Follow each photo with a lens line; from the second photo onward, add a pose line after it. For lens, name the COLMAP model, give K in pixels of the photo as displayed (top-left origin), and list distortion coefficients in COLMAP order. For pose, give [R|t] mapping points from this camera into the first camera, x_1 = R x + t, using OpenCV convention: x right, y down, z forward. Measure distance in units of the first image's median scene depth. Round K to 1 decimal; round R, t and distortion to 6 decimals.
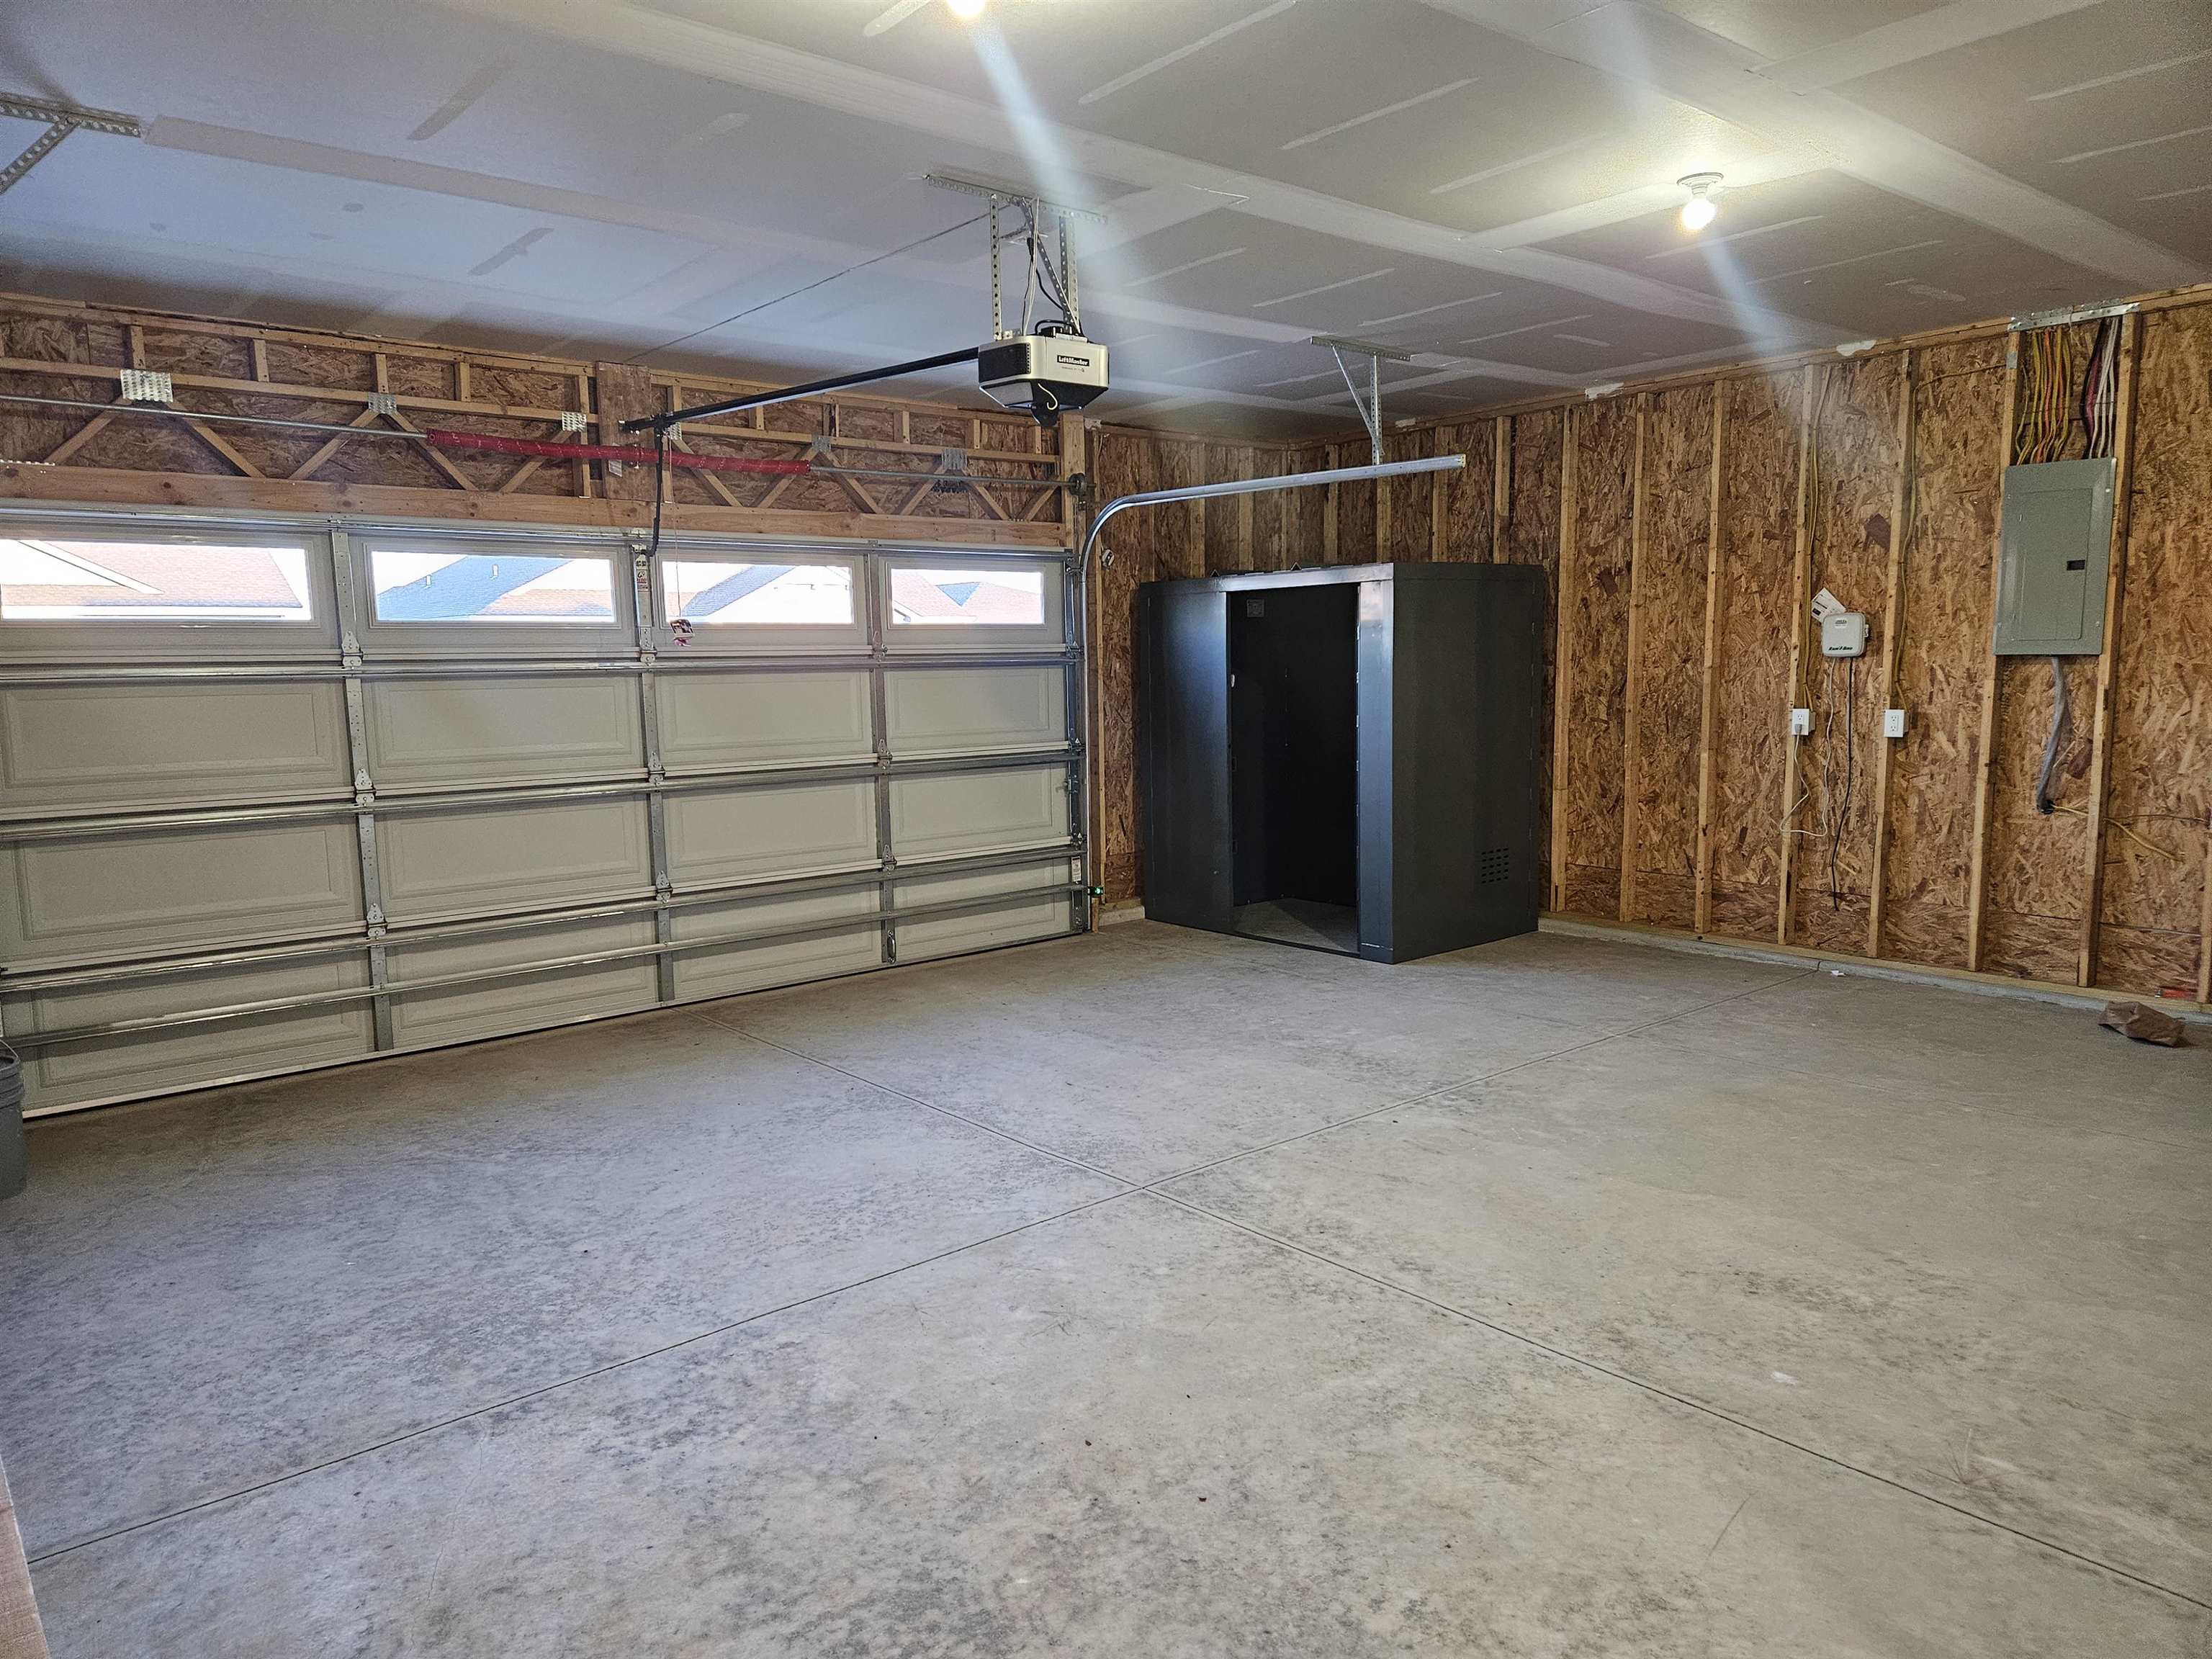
lens RADIAL K [[1486.4, 0, 1104.5], [0, 1486.4, 837.3], [0, 0, 1]] dist [0.050943, -0.016087]
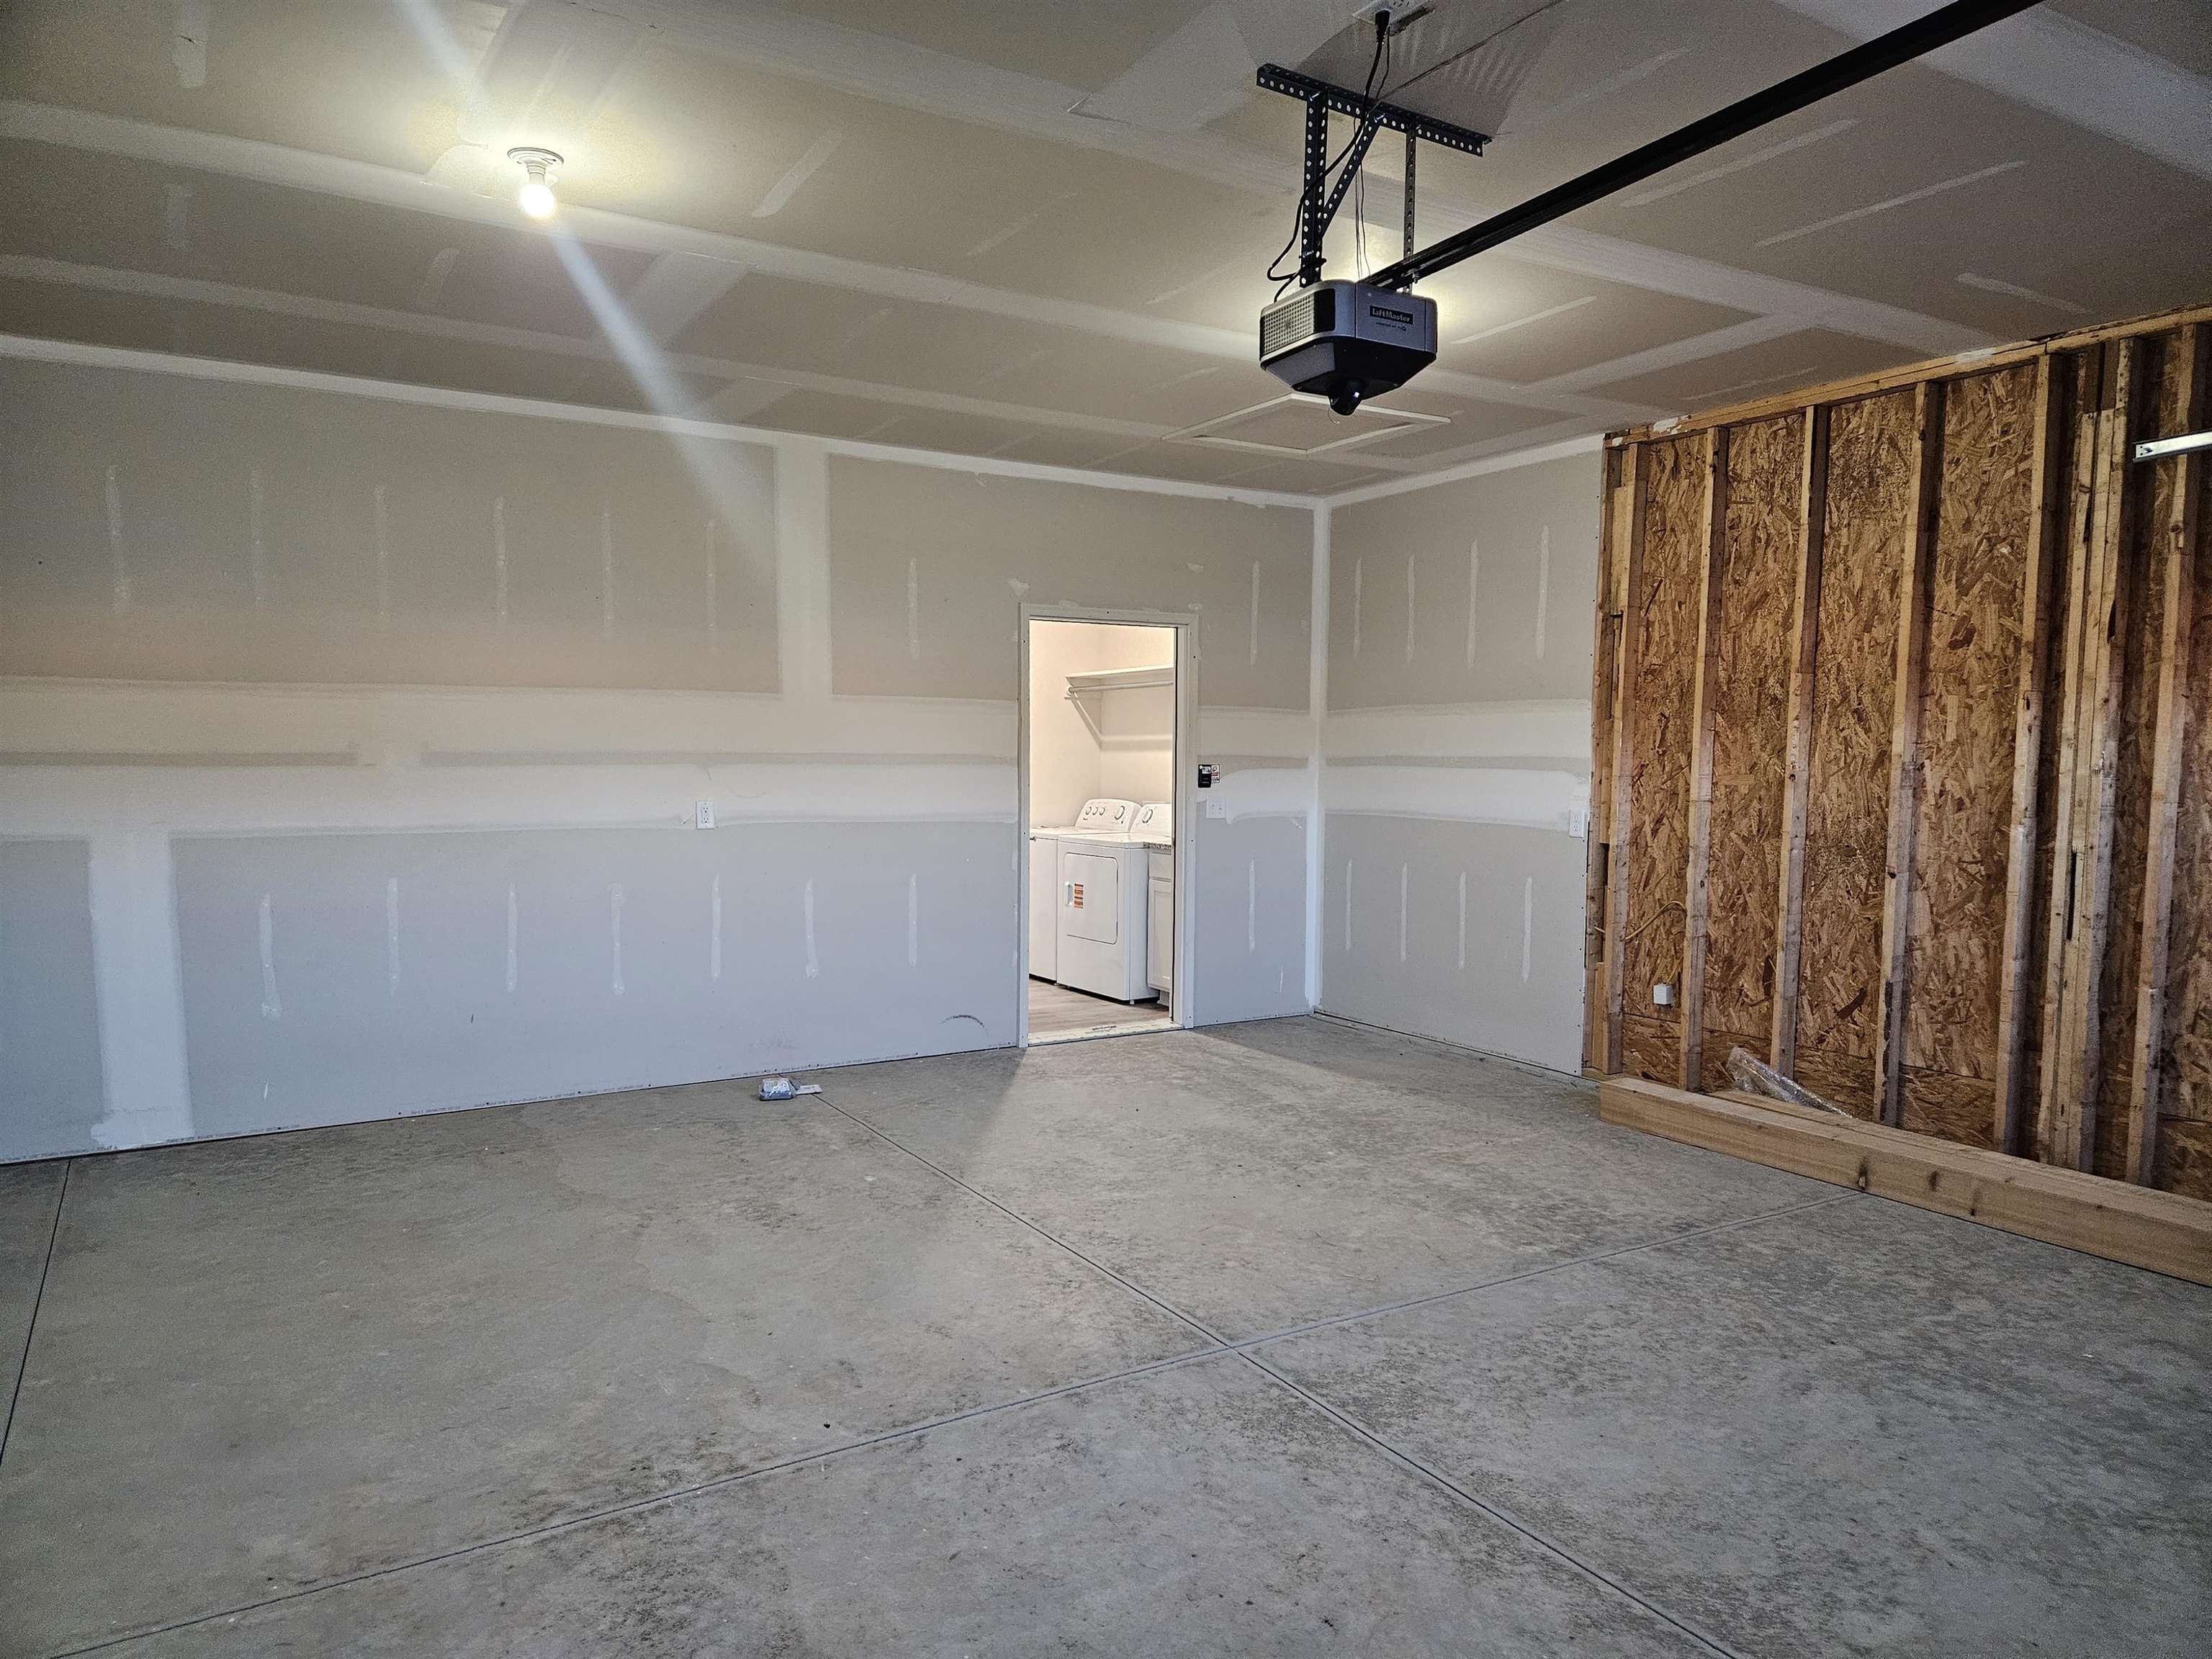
lens RADIAL K [[1486.4, 0, 1103.6], [0, 1486.4, 836.8], [0, 0, 1]] dist [0.050943, -0.016087]
pose [[-0.988760, 0.006981, 0.149349, -0.036542], [0.033589, 0.983747, 0.176393, -0.230141], [-0.145690, 0.179426, -0.972924, 2.008376]]
